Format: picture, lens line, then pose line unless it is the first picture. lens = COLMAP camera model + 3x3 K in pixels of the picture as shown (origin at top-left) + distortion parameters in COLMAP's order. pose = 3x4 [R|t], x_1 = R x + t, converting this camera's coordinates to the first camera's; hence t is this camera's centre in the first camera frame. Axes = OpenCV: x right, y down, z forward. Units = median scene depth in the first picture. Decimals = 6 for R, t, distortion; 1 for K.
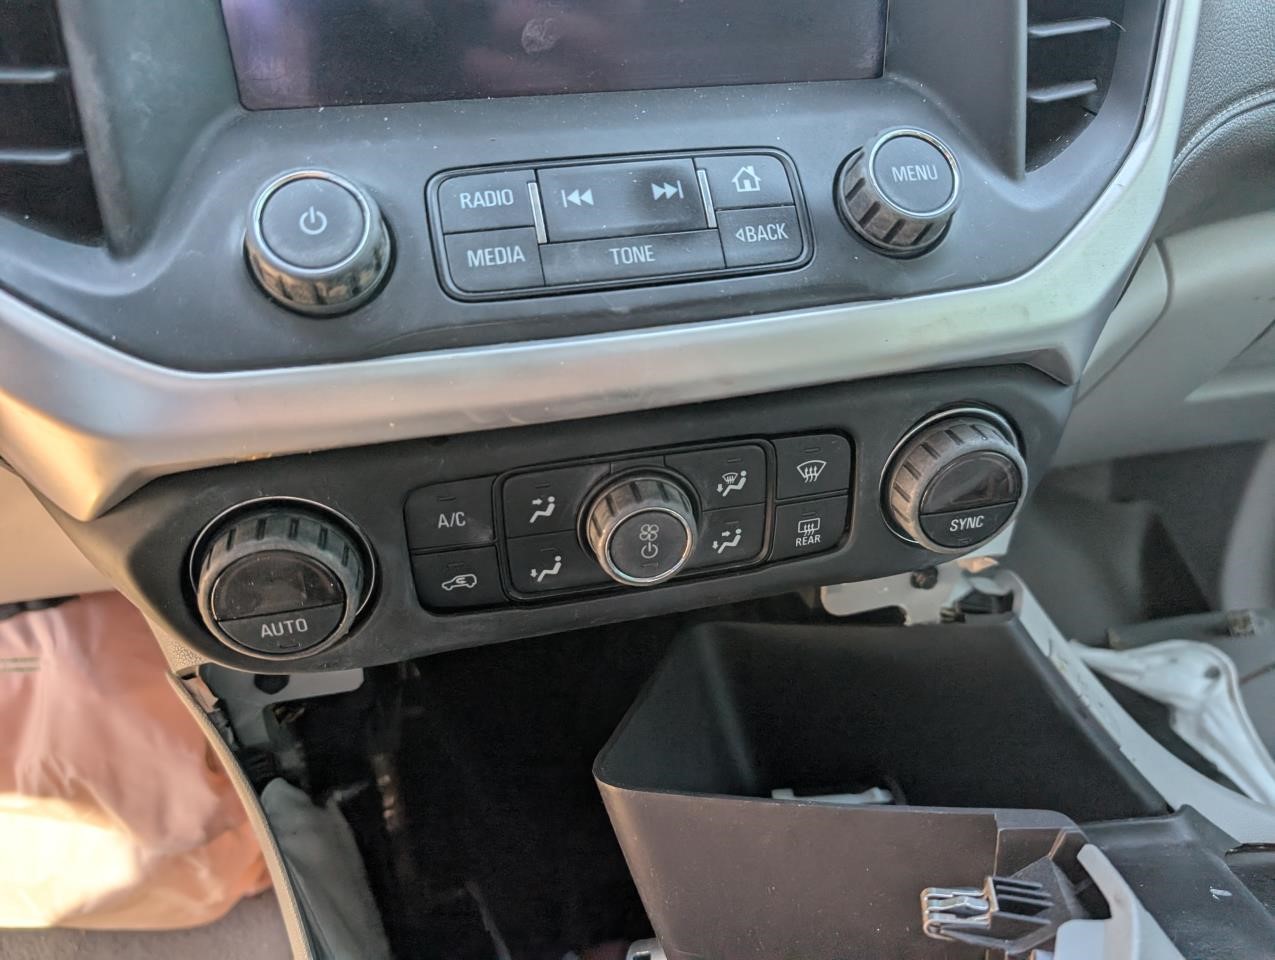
lens RADIAL K [[894.2, 0, 631.4], [0, 894.2, 480.6], [0, 0, 1]] dist [-0.010895, -0.007786]
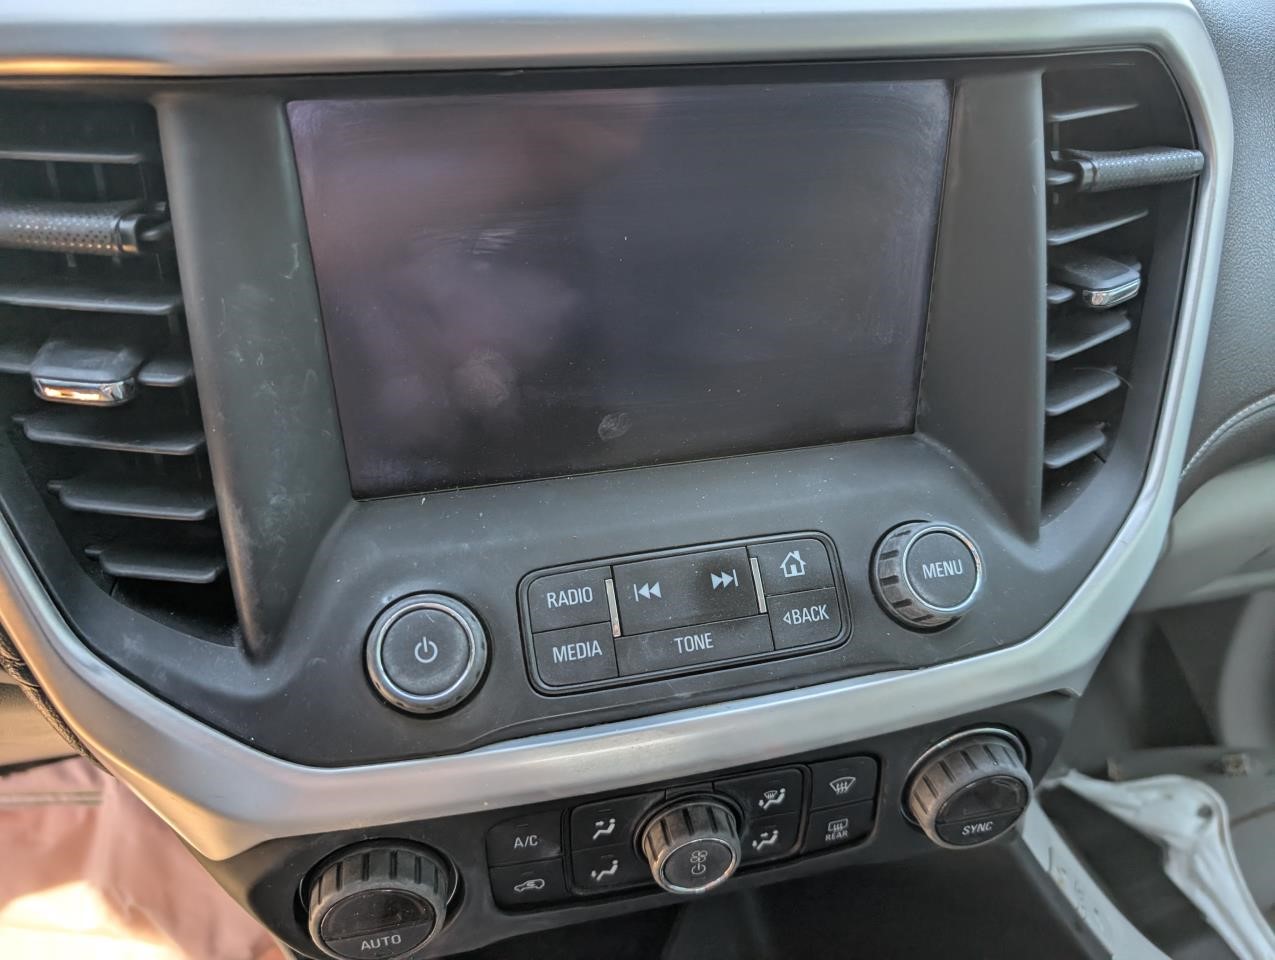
lens RADIAL K [[891.6, 0, 637.5], [0, 891.6, 480.0], [0, 0, 1]] dist [0.005267, -0.021668]
pose [[0.999760, 0.021828, -0.001950, -0.070456], [-0.021810, 0.999722, 0.009014, -0.448680], [0.002146, -0.008969, 0.999957, -0.140693]]
